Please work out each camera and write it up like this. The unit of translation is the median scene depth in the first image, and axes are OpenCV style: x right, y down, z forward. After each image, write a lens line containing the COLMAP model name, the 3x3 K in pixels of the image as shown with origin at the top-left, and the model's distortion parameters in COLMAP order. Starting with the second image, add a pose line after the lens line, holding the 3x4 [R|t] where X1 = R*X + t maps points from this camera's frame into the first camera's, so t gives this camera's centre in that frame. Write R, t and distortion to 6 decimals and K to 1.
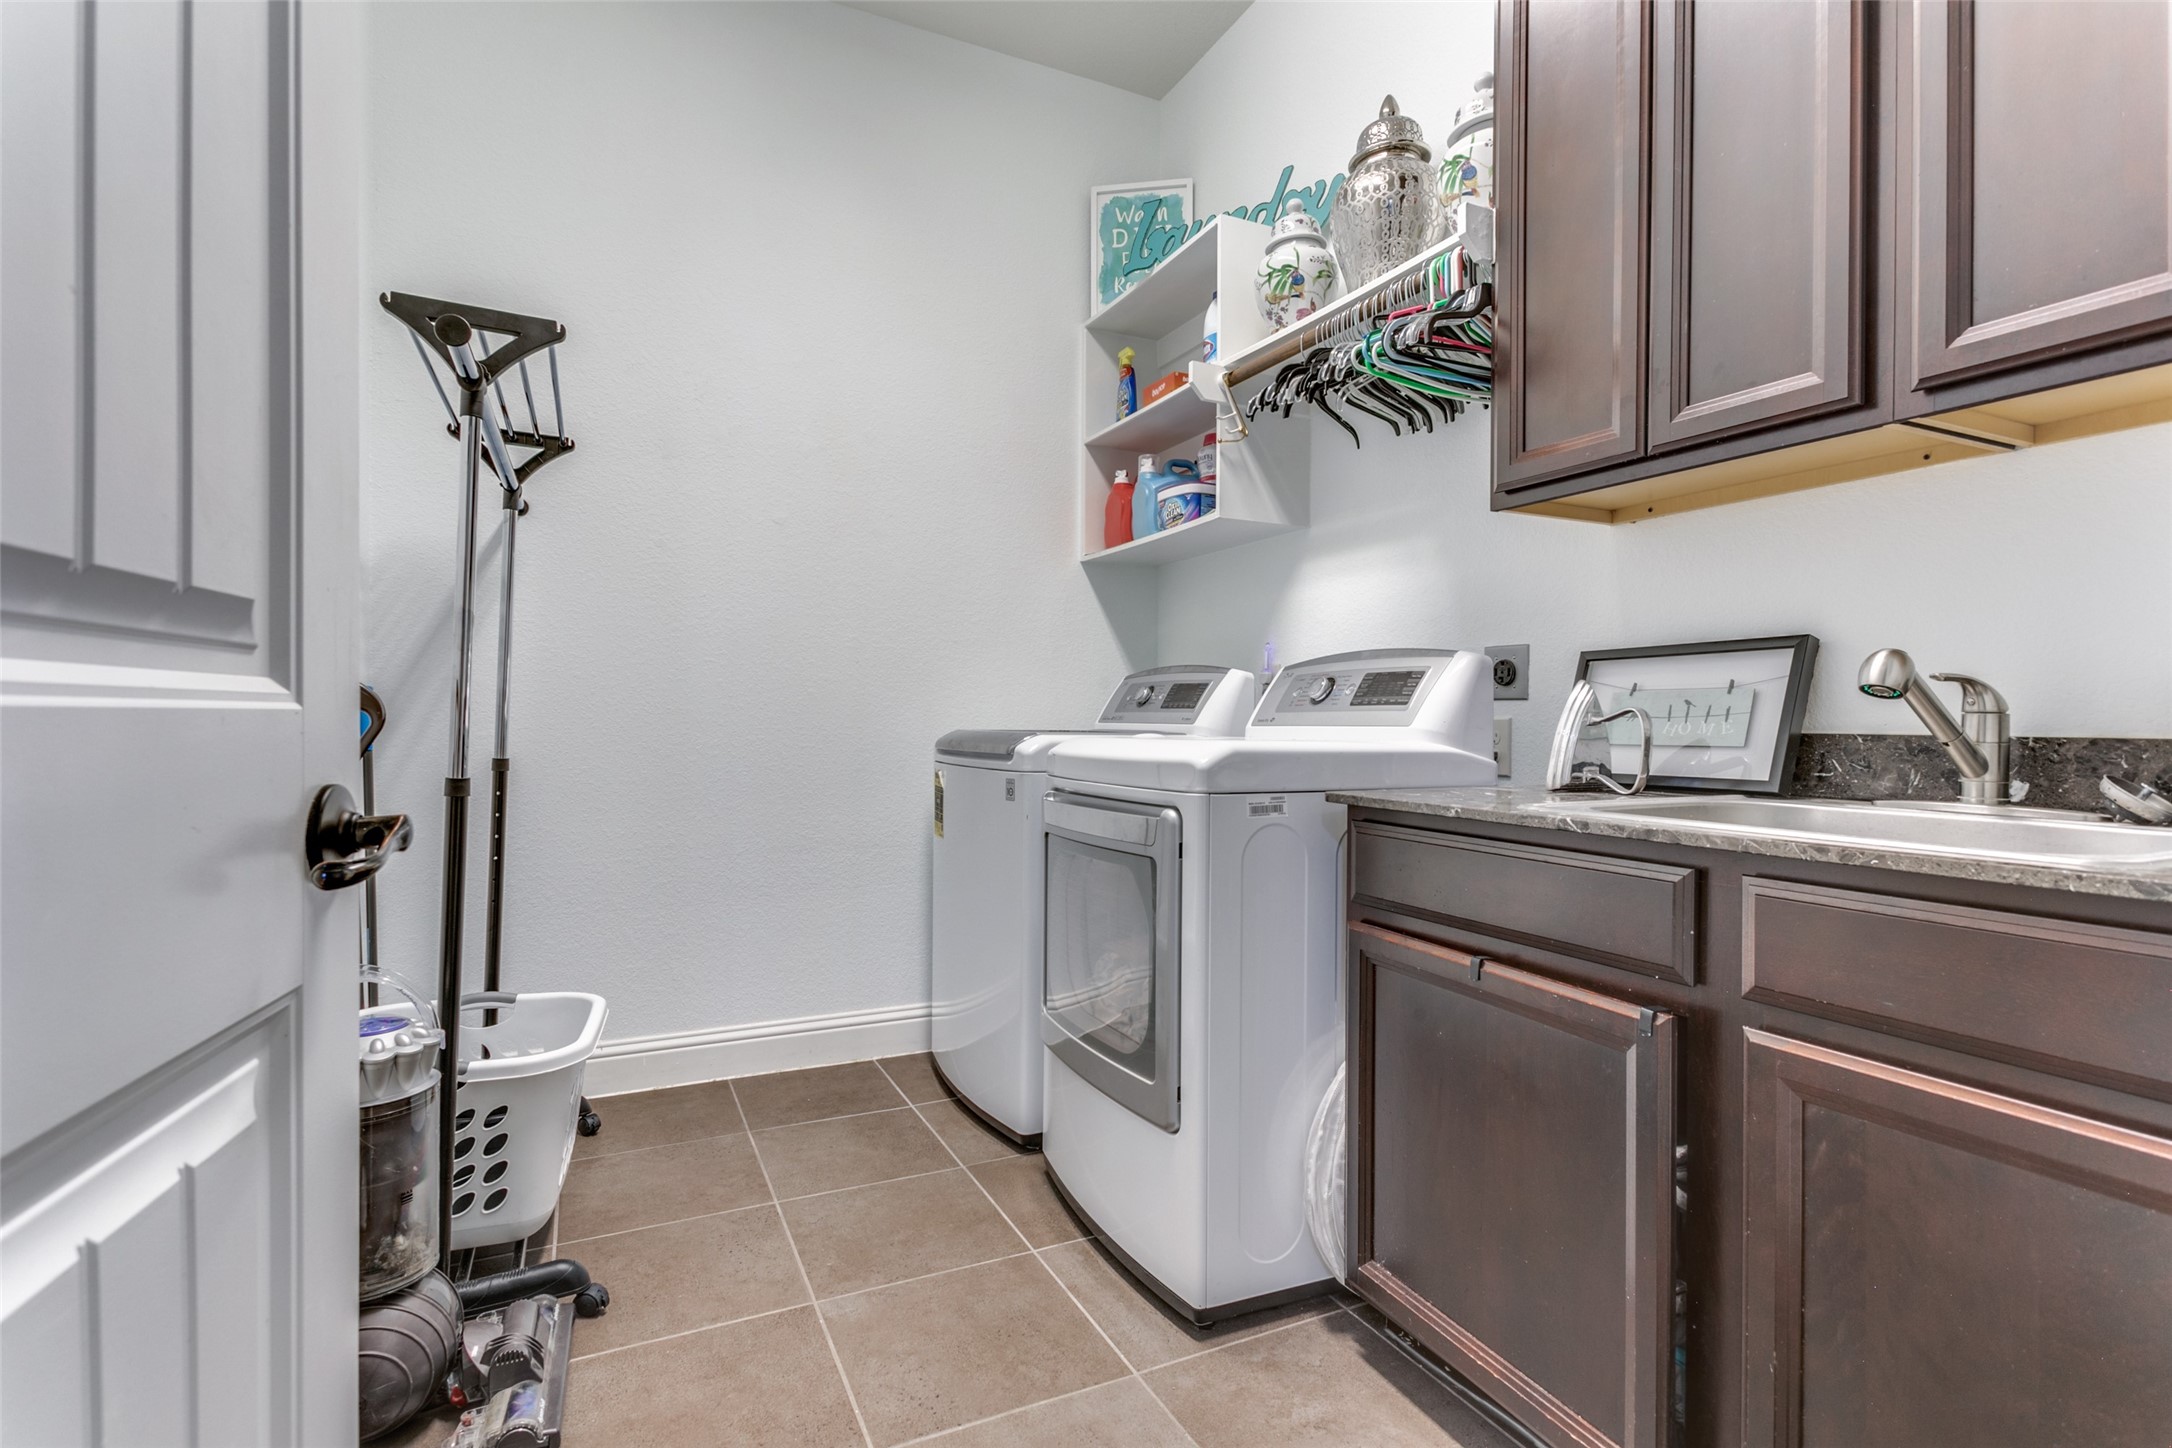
lens RADIAL K [[1037.4, 0, 1089.5], [0, 1037.4, 726.4], [0, 0, 1]] dist [0.019955, -0.009331]
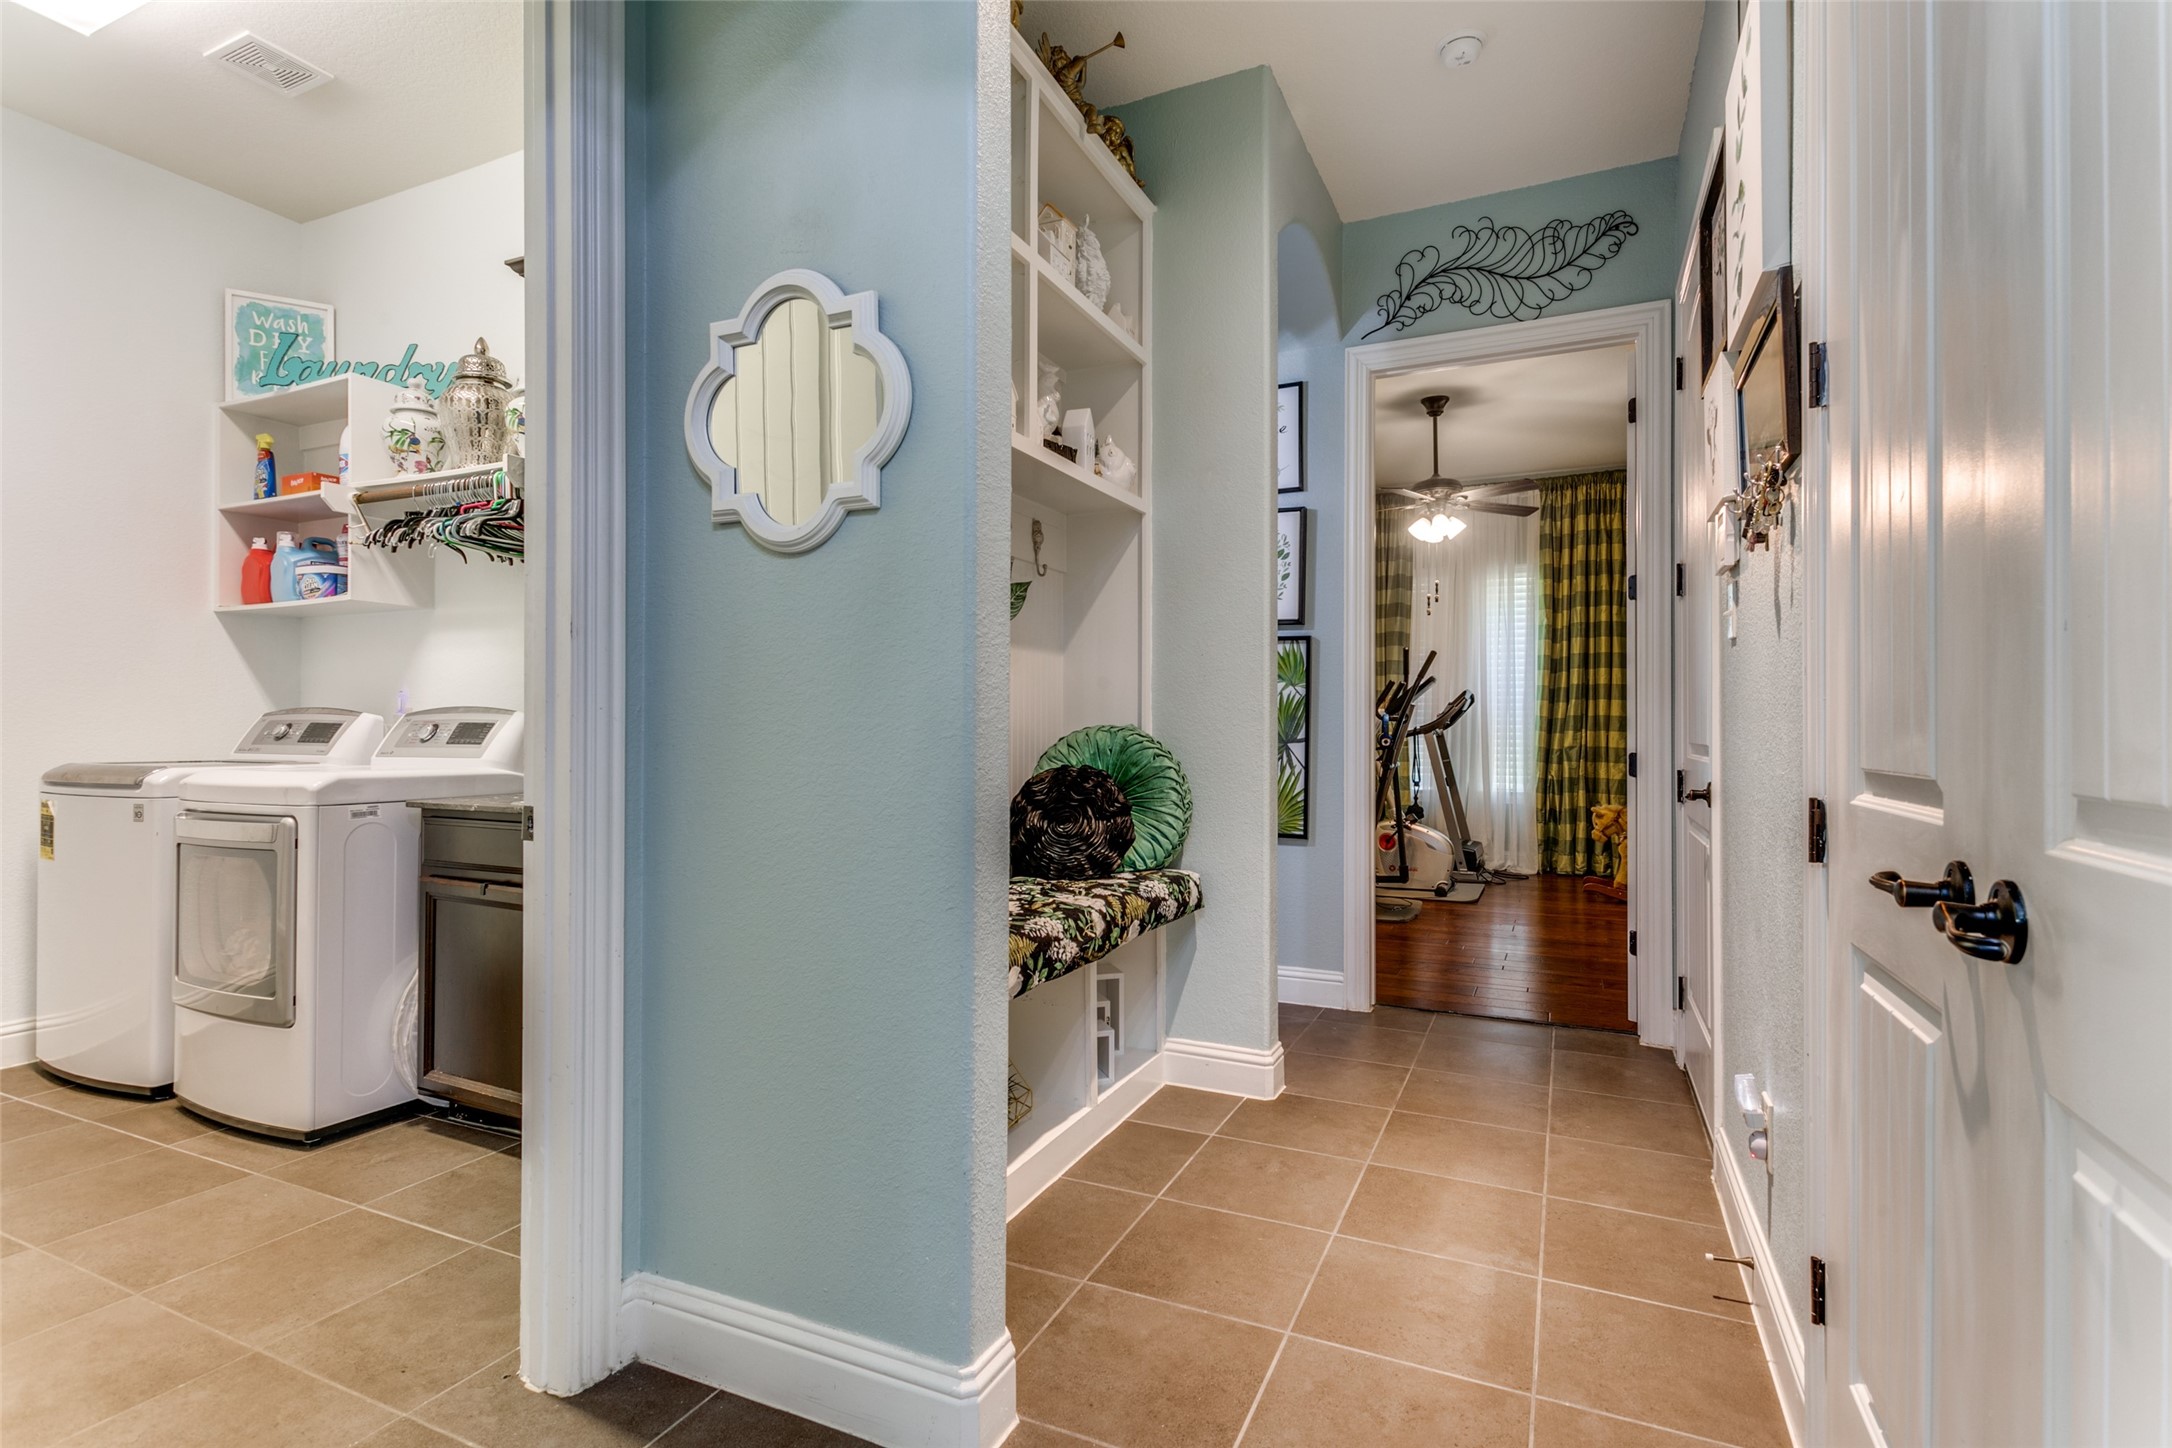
lens RADIAL K [[1037.4, 0, 1090.3], [0, 1037.4, 719.9], [0, 0, 1]] dist [0.019955, -0.009331]
pose [[0.774484, -0.000078, 0.632593, 0.011611], [0.006619, 0.999946, -0.007980, -0.030855], [-0.632558, 0.010368, 0.774443, -0.655328]]
